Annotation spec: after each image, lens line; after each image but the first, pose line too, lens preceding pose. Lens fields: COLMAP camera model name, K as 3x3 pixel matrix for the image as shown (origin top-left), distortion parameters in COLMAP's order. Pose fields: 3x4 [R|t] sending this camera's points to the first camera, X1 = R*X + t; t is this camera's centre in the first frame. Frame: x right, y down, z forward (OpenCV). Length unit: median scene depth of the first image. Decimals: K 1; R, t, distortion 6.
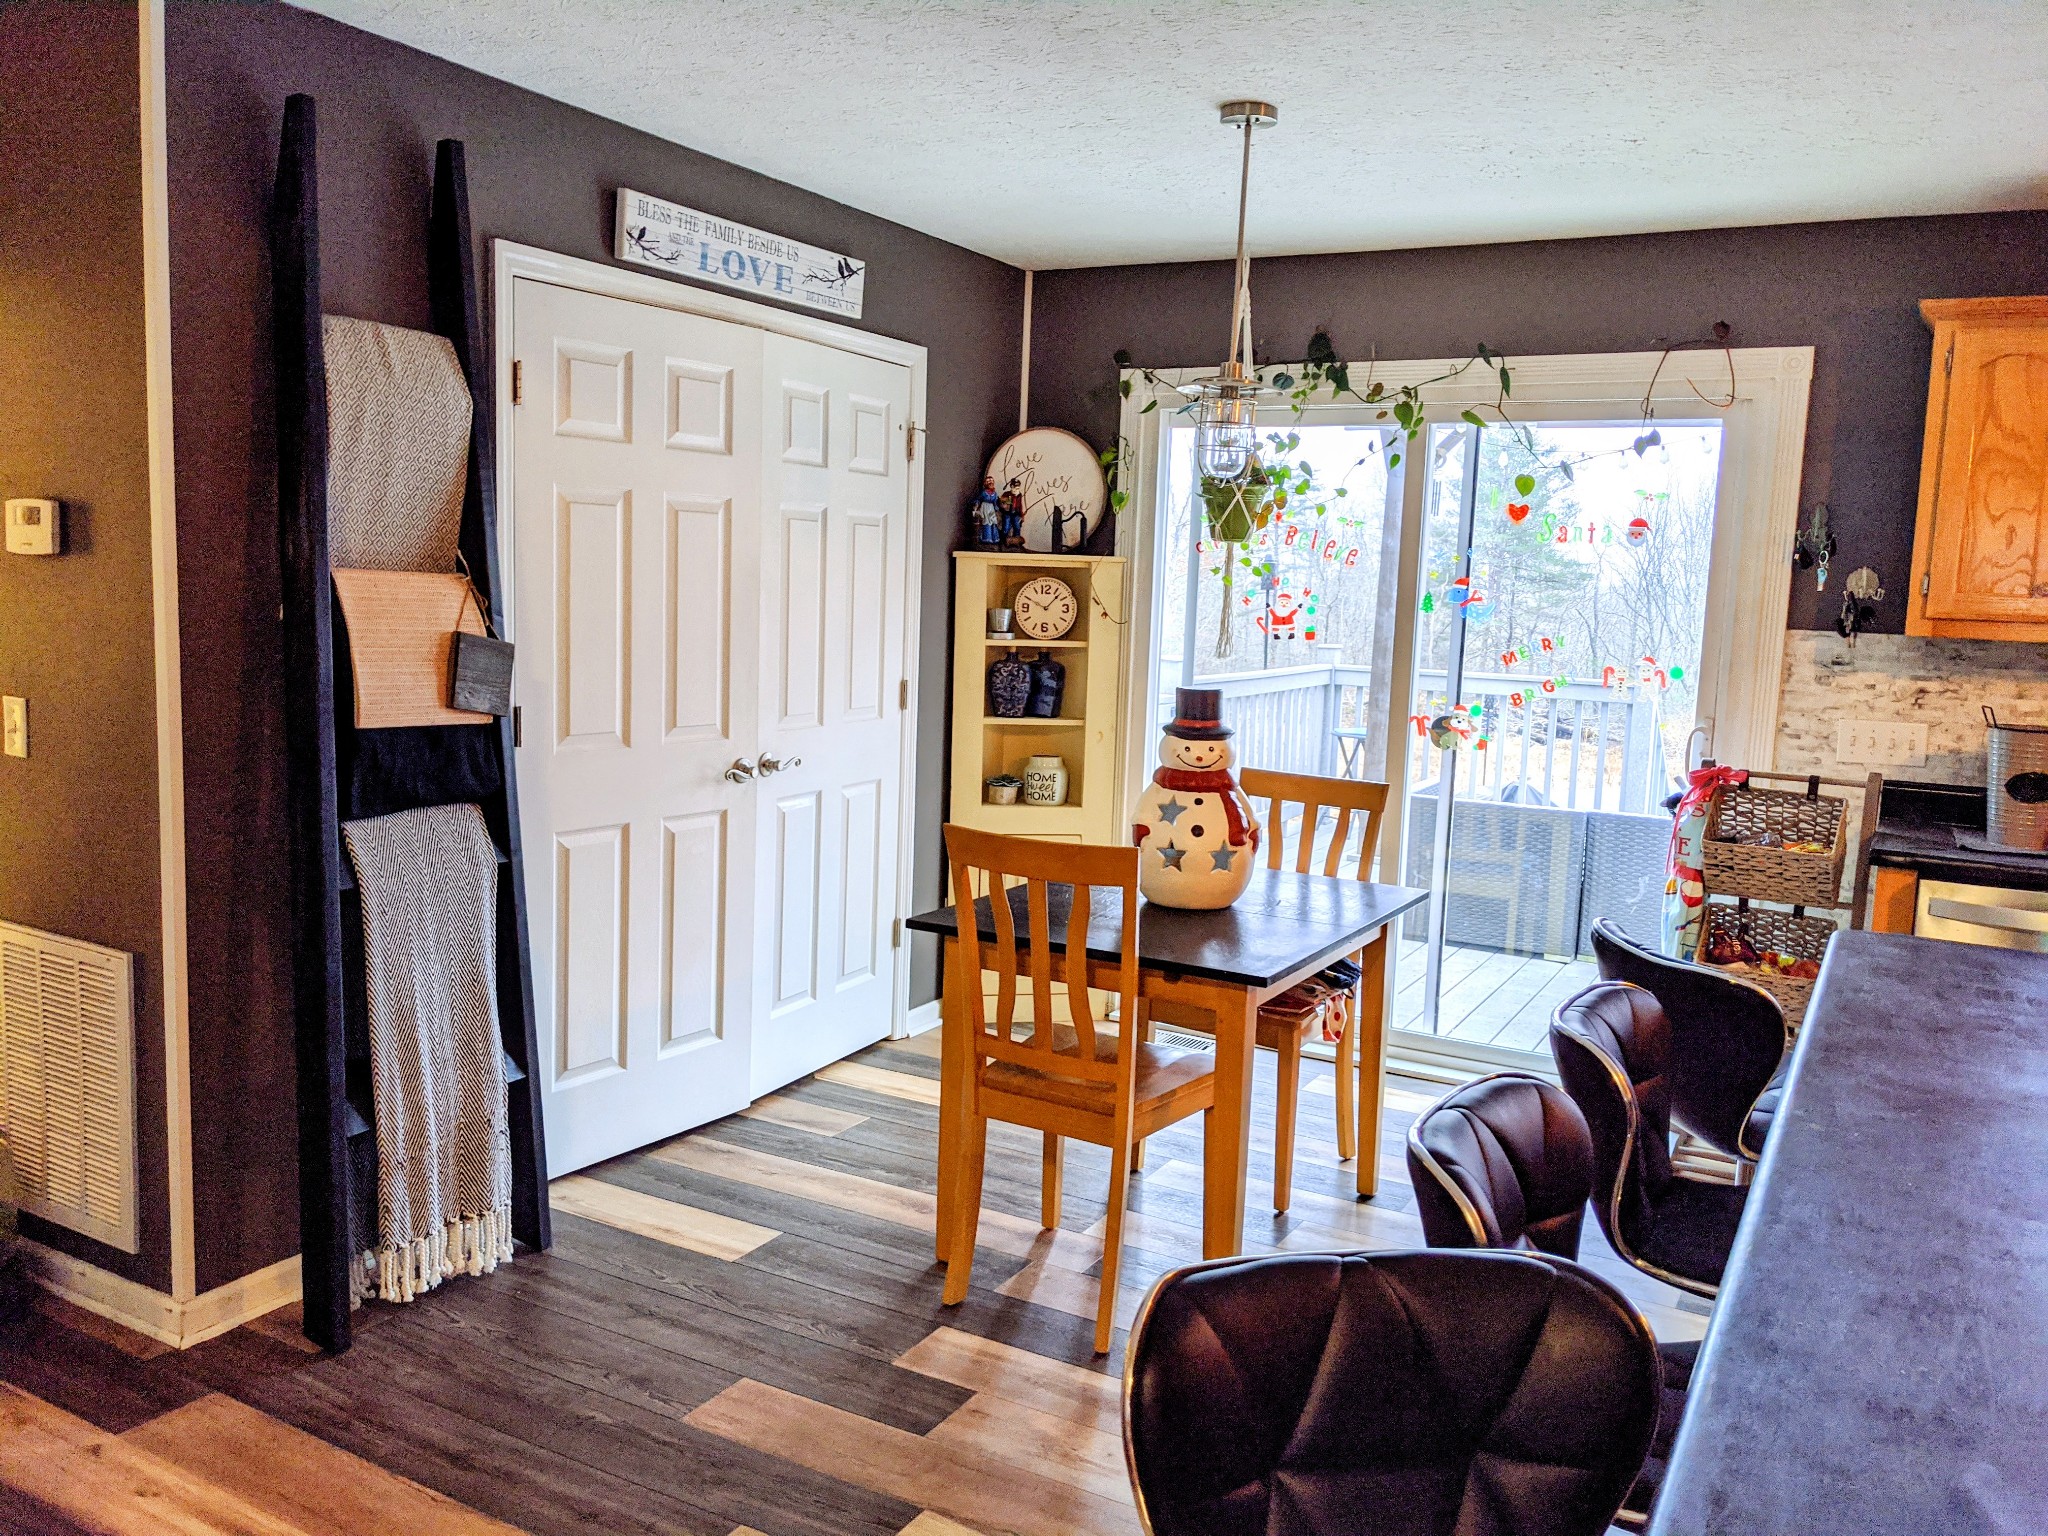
lens RADIAL K [[1613.3, 0, 1024.0], [0, 1613.3, 768.0], [0, 0, 1]] dist [0.063440, -0.101060]
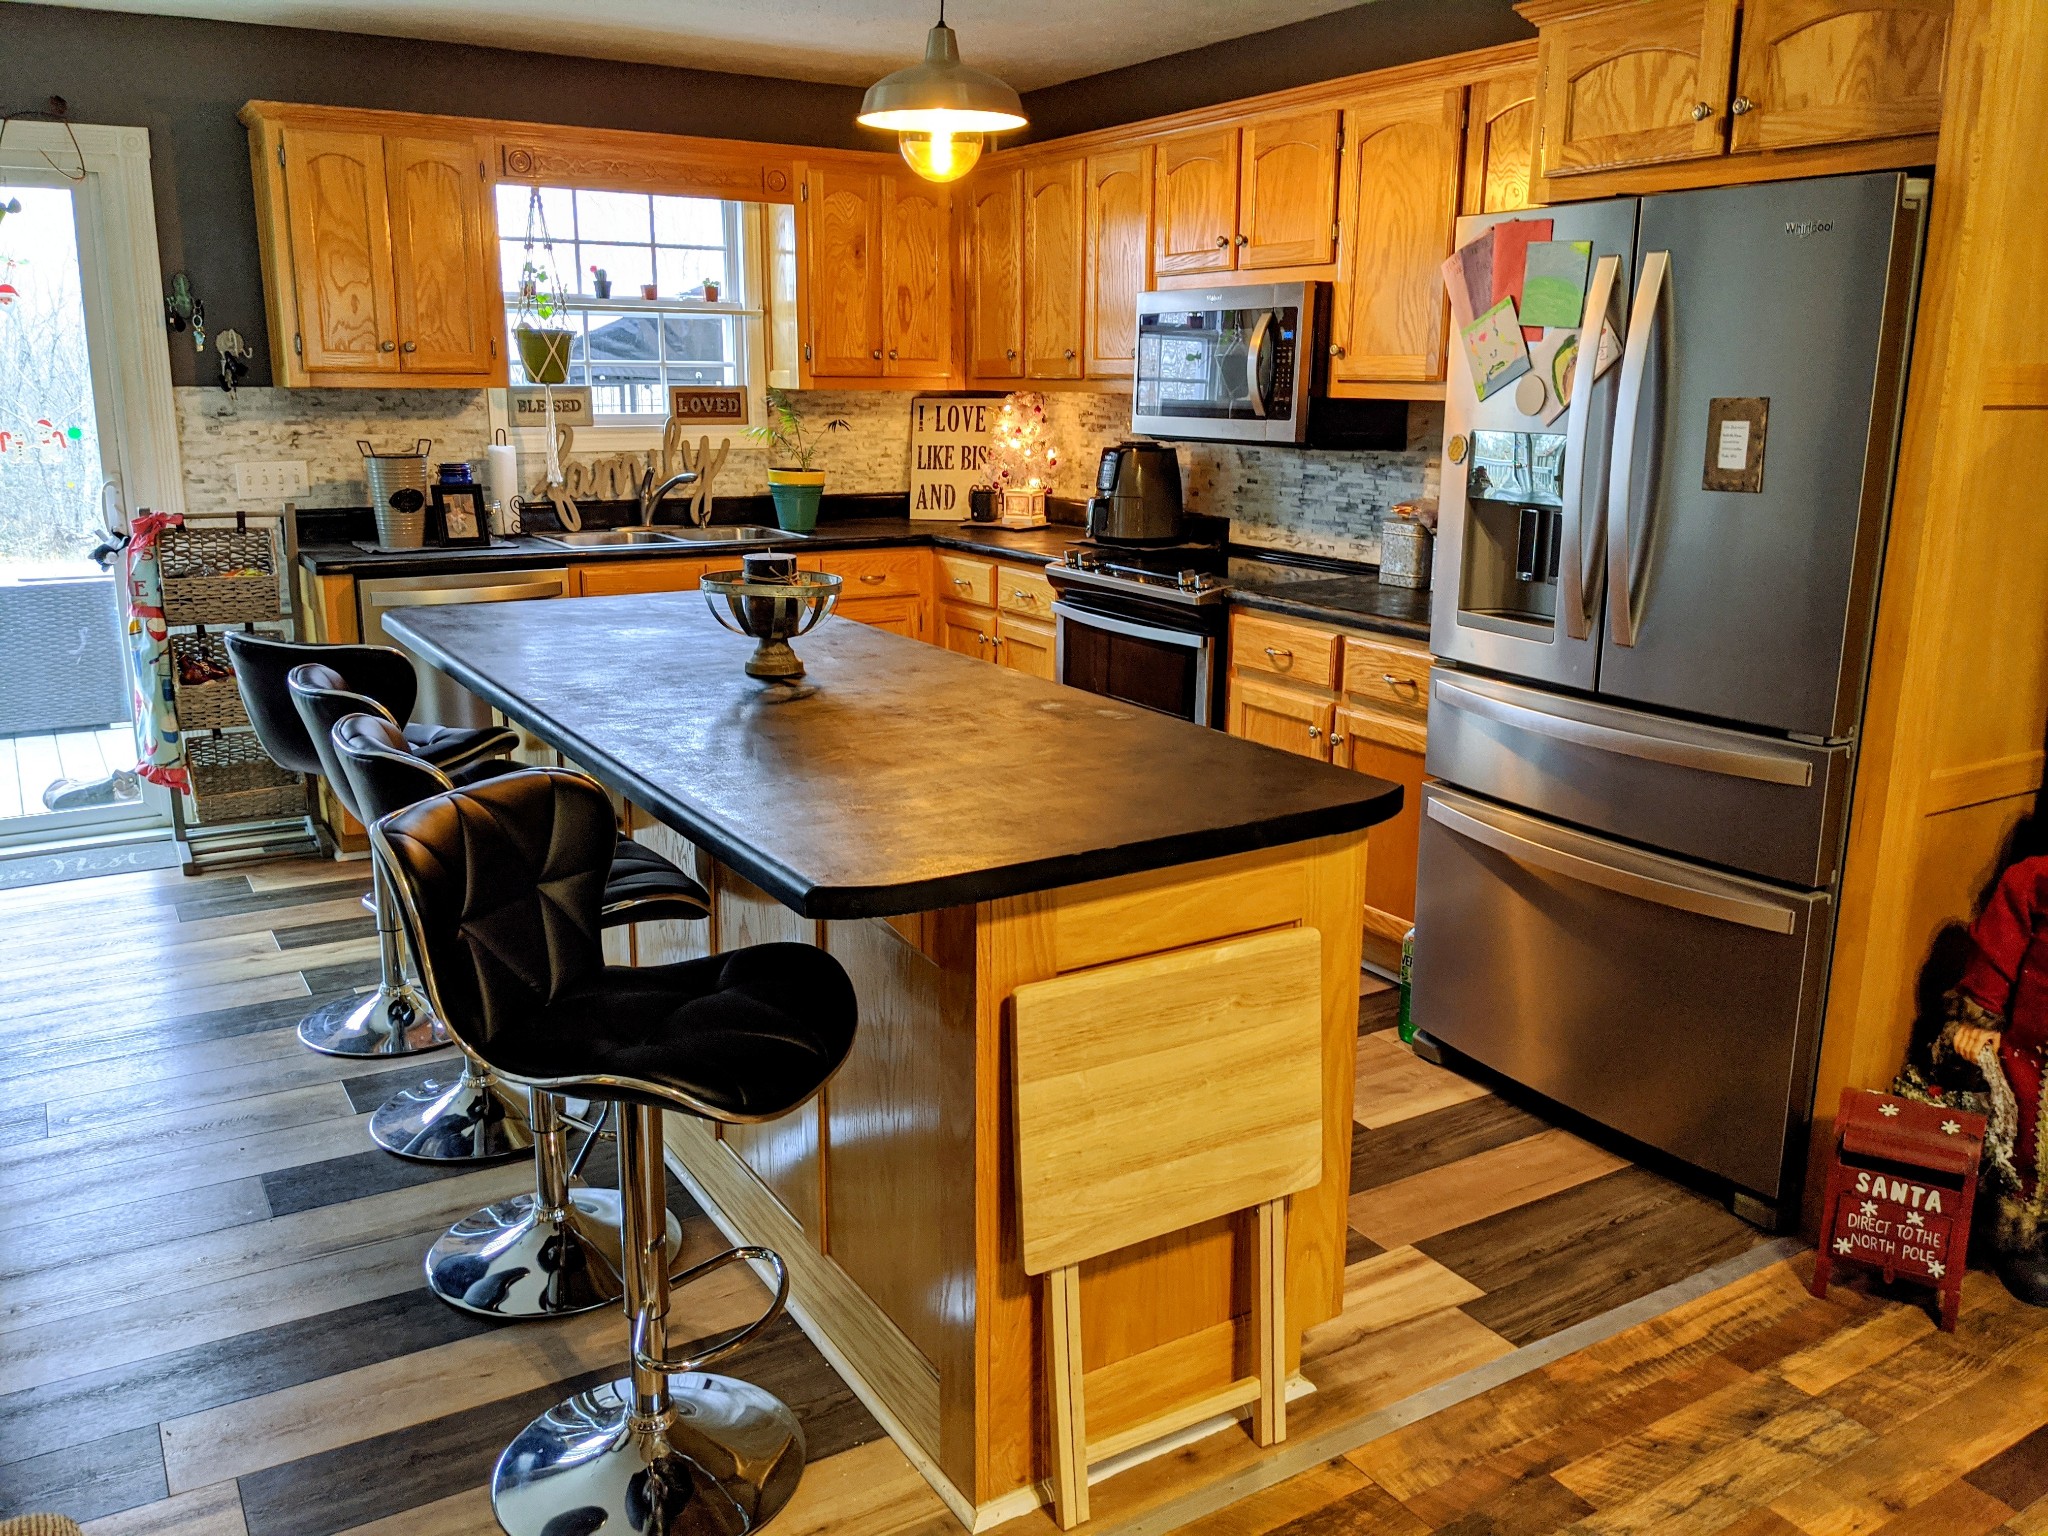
lens RADIAL K [[1613.3, 0, 1024.0], [0, 1613.3, 768.0], [0, 0, 1]] dist [0.063440, -0.101060]
pose [[0.491979, -0.239119, 0.837125, -0.261230], [0.113932, 0.970956, 0.210389, 0.001569], [-0.863120, -0.008132, 0.504933, -0.088308]]
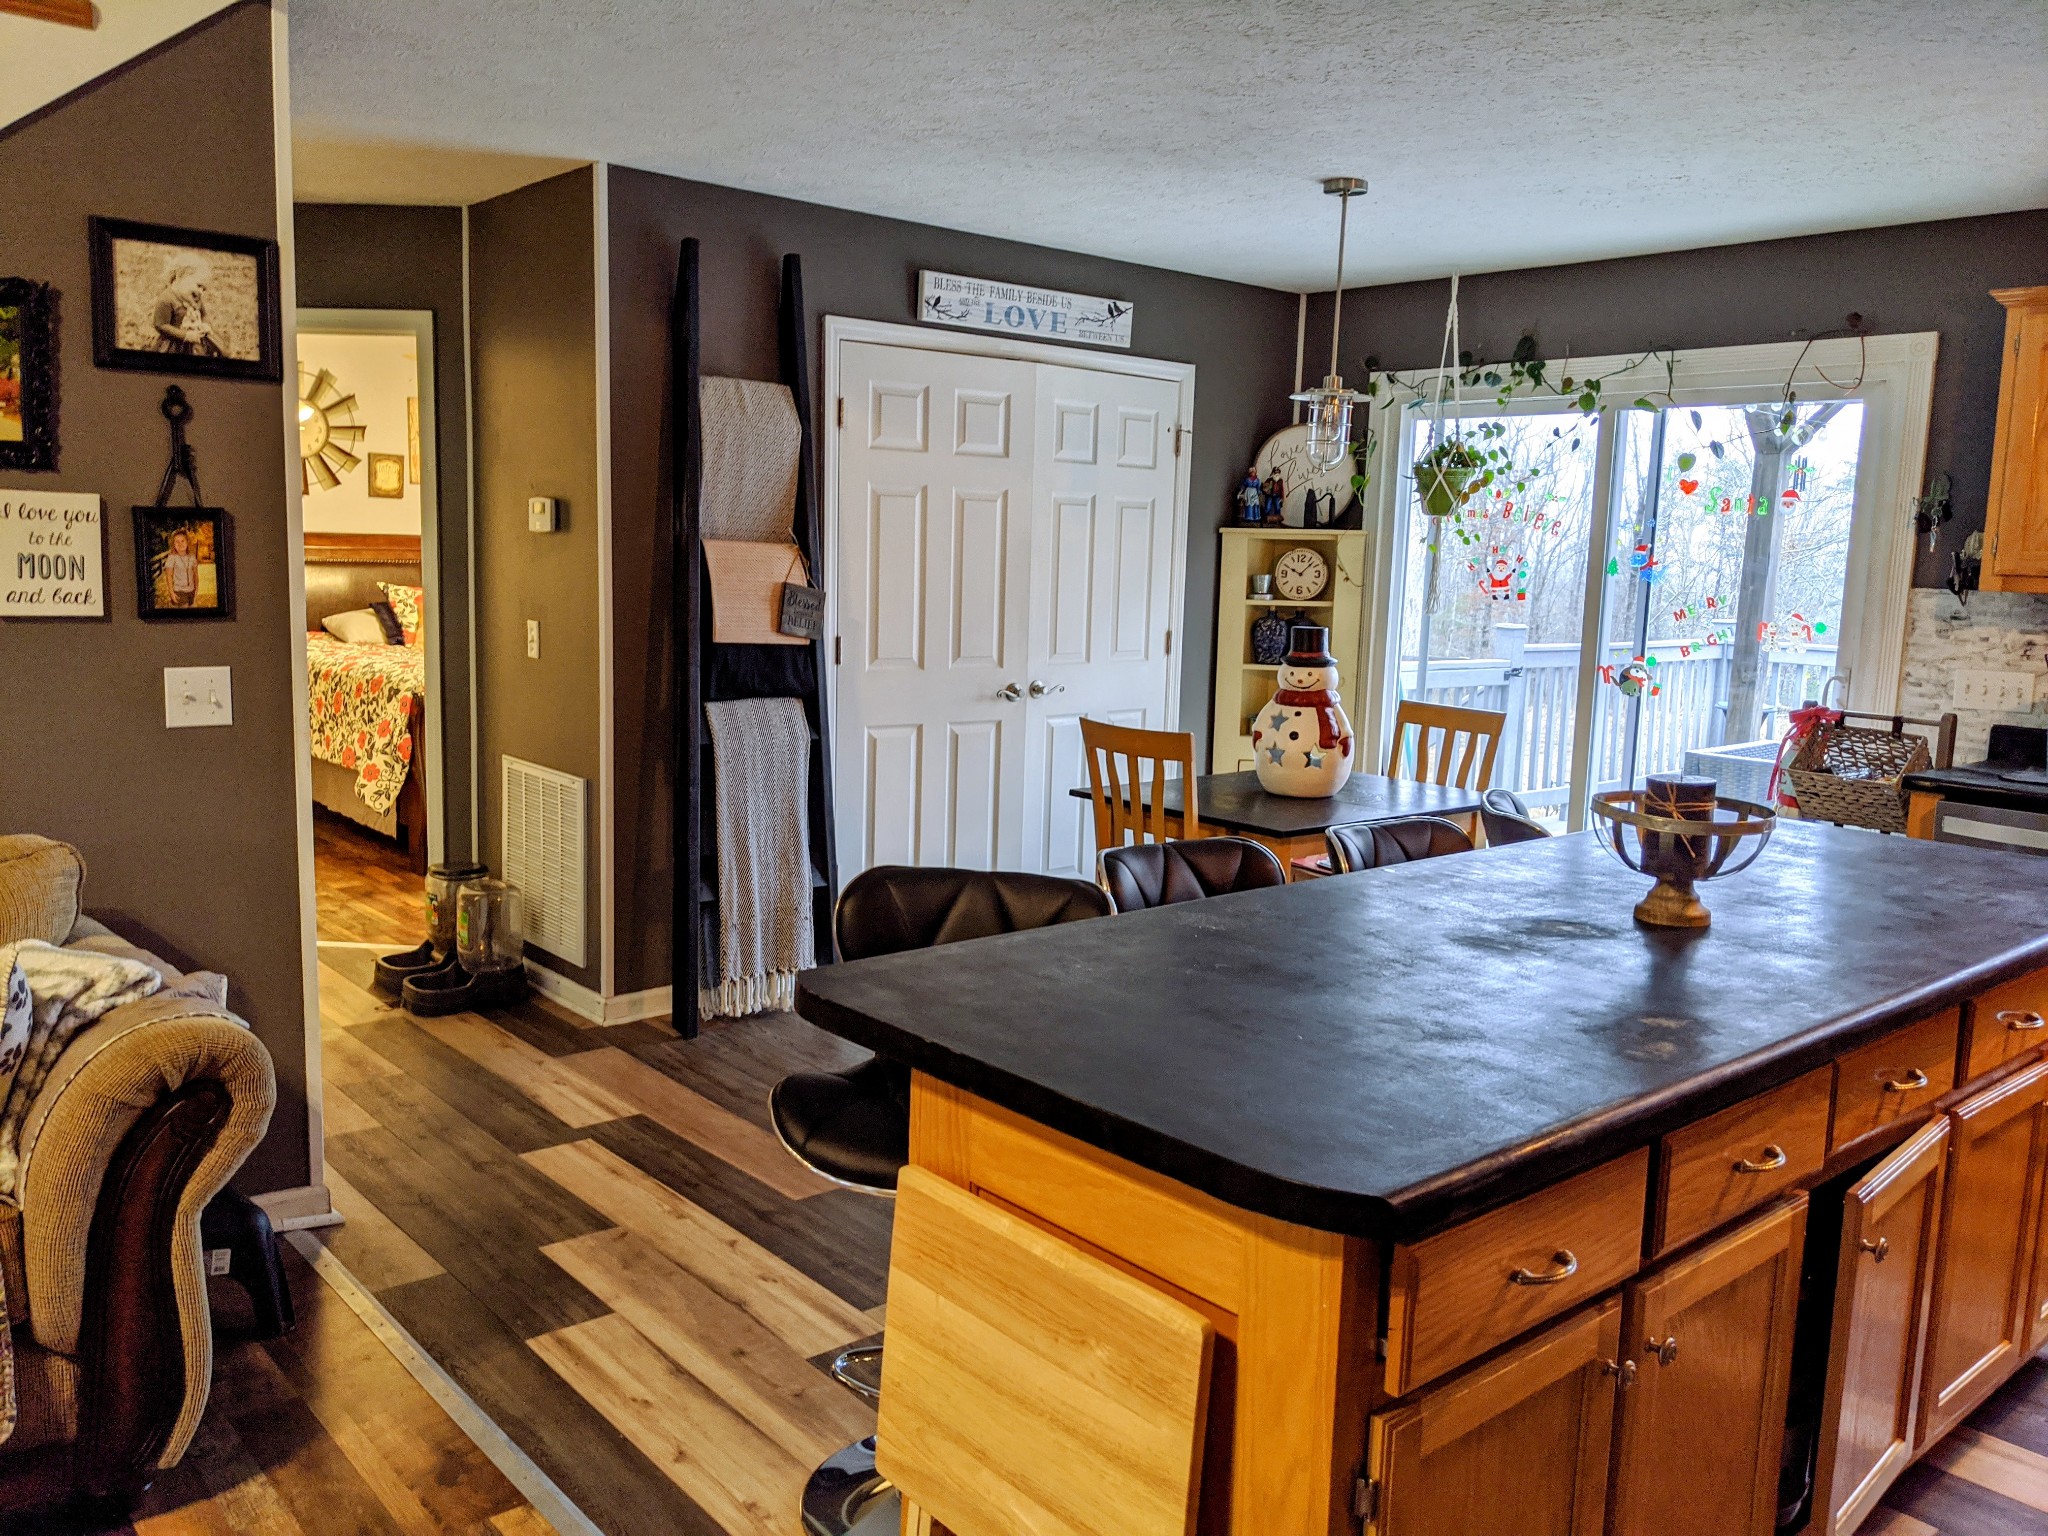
lens RADIAL K [[1593.4, 0, 1012.7], [0, 1593.4, 771.8], [0, 0, 1]] dist [0.084844, -0.110837]
pose [[0.940695, 0.041206, -0.336743, 0.278471], [-0.037321, 0.999141, 0.018004, 0.044898], [0.337196, -0.004368, 0.941424, -0.255288]]
